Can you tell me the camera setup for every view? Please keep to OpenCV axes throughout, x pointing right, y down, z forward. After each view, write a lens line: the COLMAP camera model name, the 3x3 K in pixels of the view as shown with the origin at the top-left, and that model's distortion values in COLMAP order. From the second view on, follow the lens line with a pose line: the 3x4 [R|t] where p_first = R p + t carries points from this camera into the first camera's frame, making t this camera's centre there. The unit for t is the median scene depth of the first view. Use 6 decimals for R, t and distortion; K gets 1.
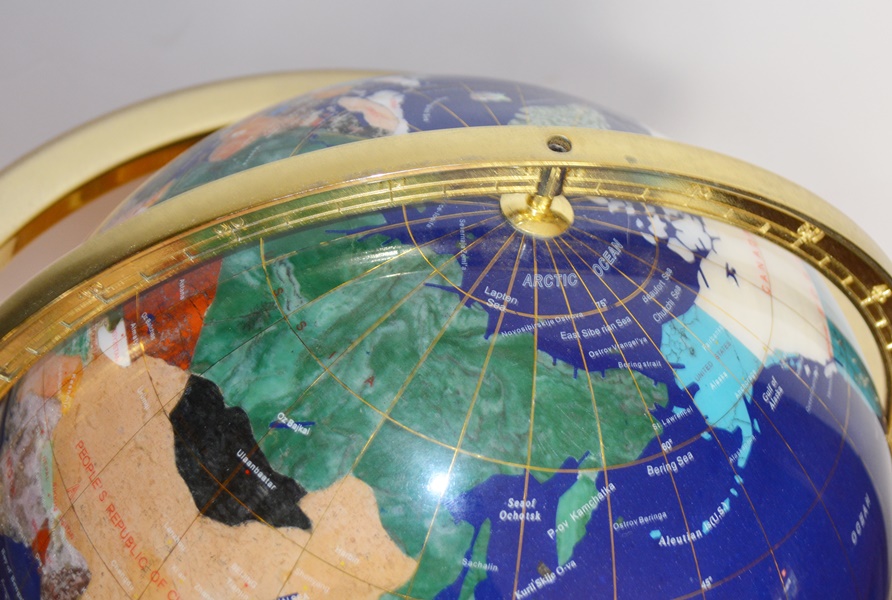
lens RADIAL K [[1615.1, 0, 446.0], [0, 1615.1, 300.0], [0, 0, 1]] dist [0.055134, 0.171731]
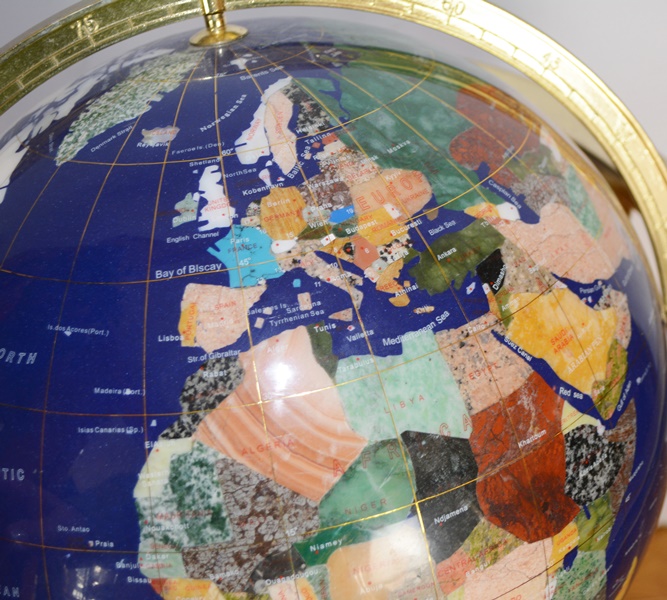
lens RADIAL K [[1256.2, 0, 442.3], [0, 1256.2, 299.9], [0, 0, 1]] dist [0.006495, 0.022331]
pose [[-0.940277, -0.210921, 0.267191, -0.438689], [0.215062, 0.240352, 0.946562, -0.948406], [-0.263870, 0.947493, -0.180636, 1.391114]]
